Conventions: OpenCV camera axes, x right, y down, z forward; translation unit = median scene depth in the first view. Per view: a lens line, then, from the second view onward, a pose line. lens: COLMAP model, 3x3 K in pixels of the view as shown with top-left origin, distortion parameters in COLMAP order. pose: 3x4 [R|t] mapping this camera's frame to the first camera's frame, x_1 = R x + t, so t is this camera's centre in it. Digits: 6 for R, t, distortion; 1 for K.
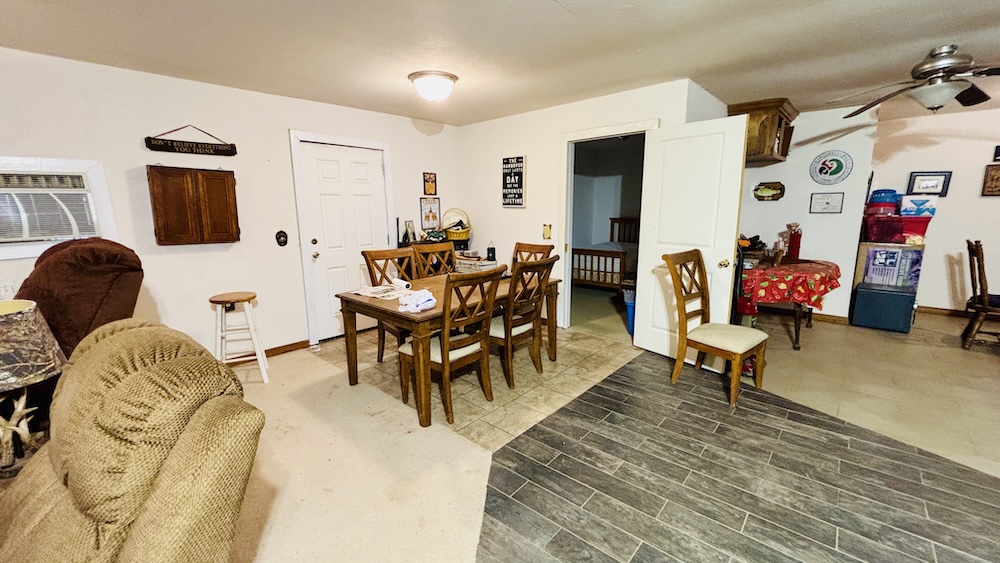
lens RADIAL K [[404.3, 0, 499.5], [0, 404.3, 280.1], [0, 0, 1]] dist [-0.000514, 0.000982]
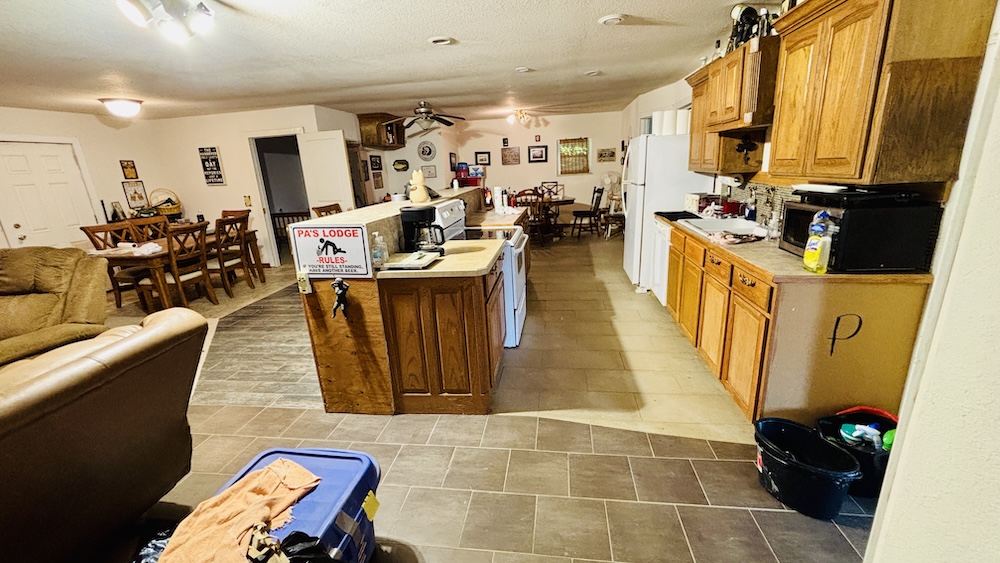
lens RADIAL K [[404.3, 0, 498.4], [0, 404.3, 279.5], [0, 0, 1]] dist [-0.000514, 0.000982]
pose [[0.834184, -0.184313, 0.519775, 0.063831], [0.142834, 0.982545, 0.119180, 0.105660], [-0.532669, -0.025176, 0.845949, -0.670785]]
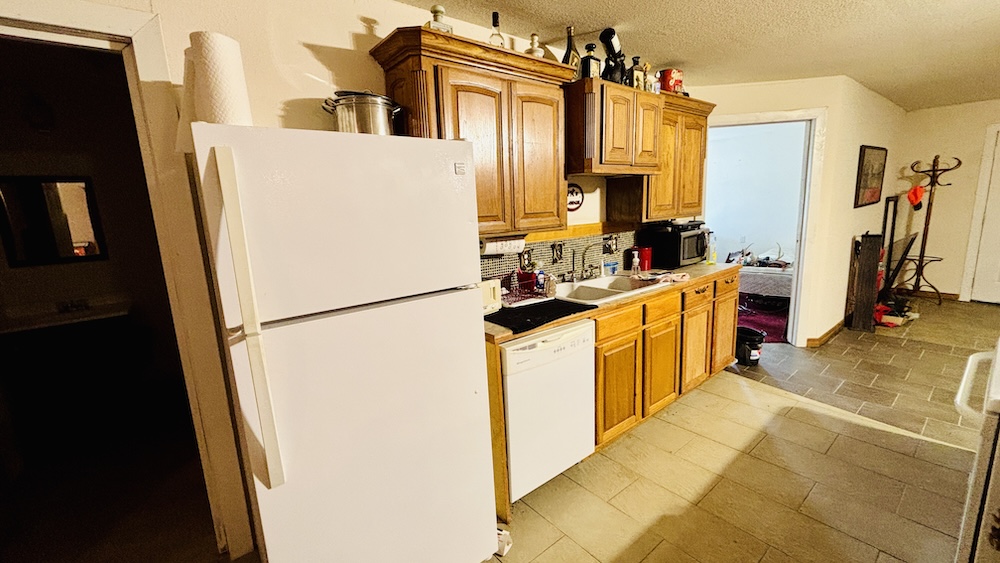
lens RADIAL K [[404.3, 0, 497.8], [0, 404.3, 281.6], [0, 0, 1]] dist [-0.000514, 0.000982]
pose [[-0.983770, 0.024561, 0.177743, 0.778380], [0.086321, 0.933206, 0.348820, -0.062715], [-0.157303, 0.358502, -0.920180, 0.227965]]
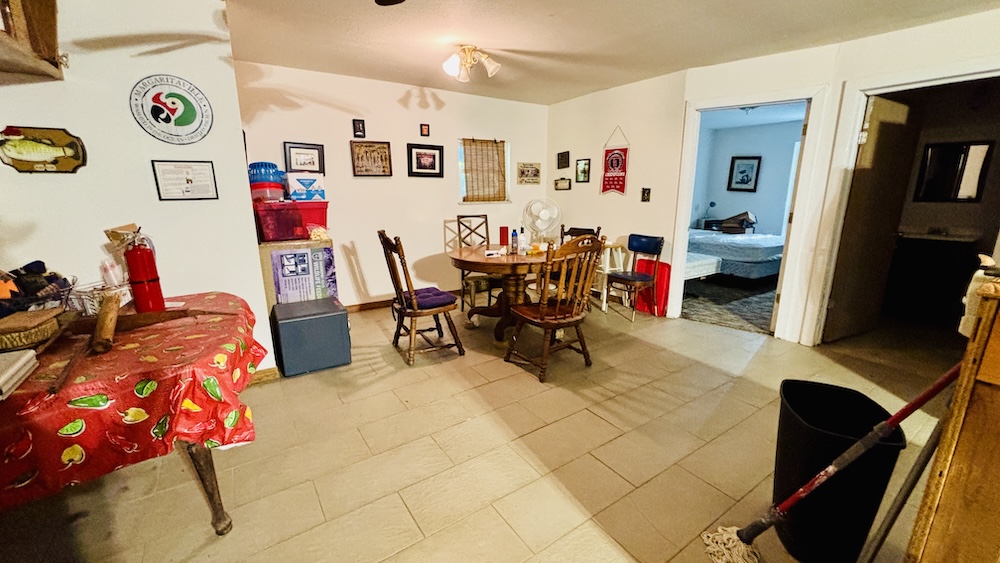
lens RADIAL K [[404.3, 0, 498.8], [0, 404.3, 279.1], [0, 0, 1]] dist [-0.000514, 0.000982]
pose [[0.247757, -0.209928, 0.945805, 0.395216], [0.172317, 0.970225, 0.170209, -0.087828], [-0.953375, 0.120808, 0.276554, 0.494615]]
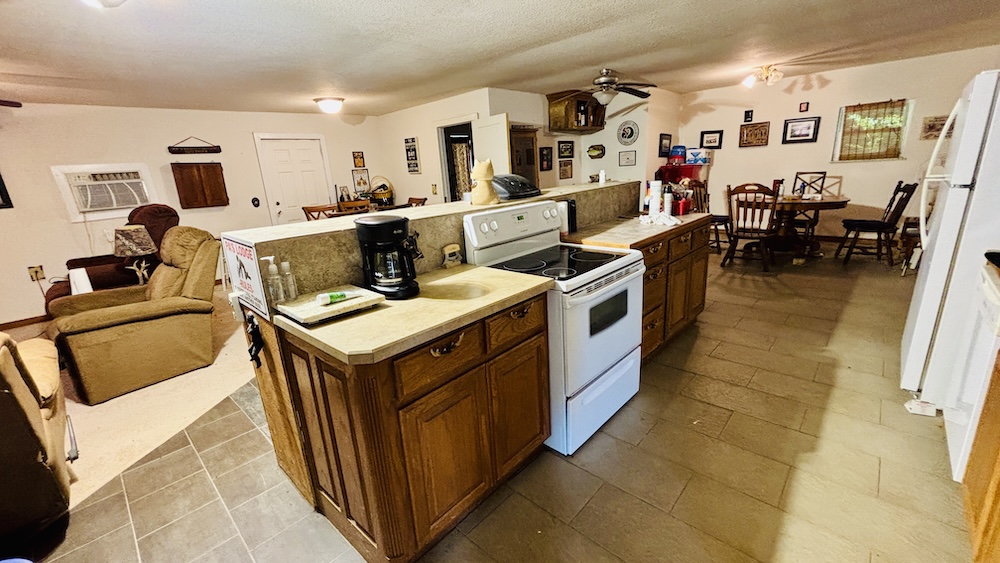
lens RADIAL K [[404.3, 0, 497.5], [0, 404.3, 278.2], [0, 0, 1]] dist [-0.000514, 0.000982]
pose [[0.998269, -0.045155, -0.037678, 0.391285], [0.048379, 0.994805, 0.089573, 0.083628], [0.033437, -0.091241, 0.995267, -0.495681]]
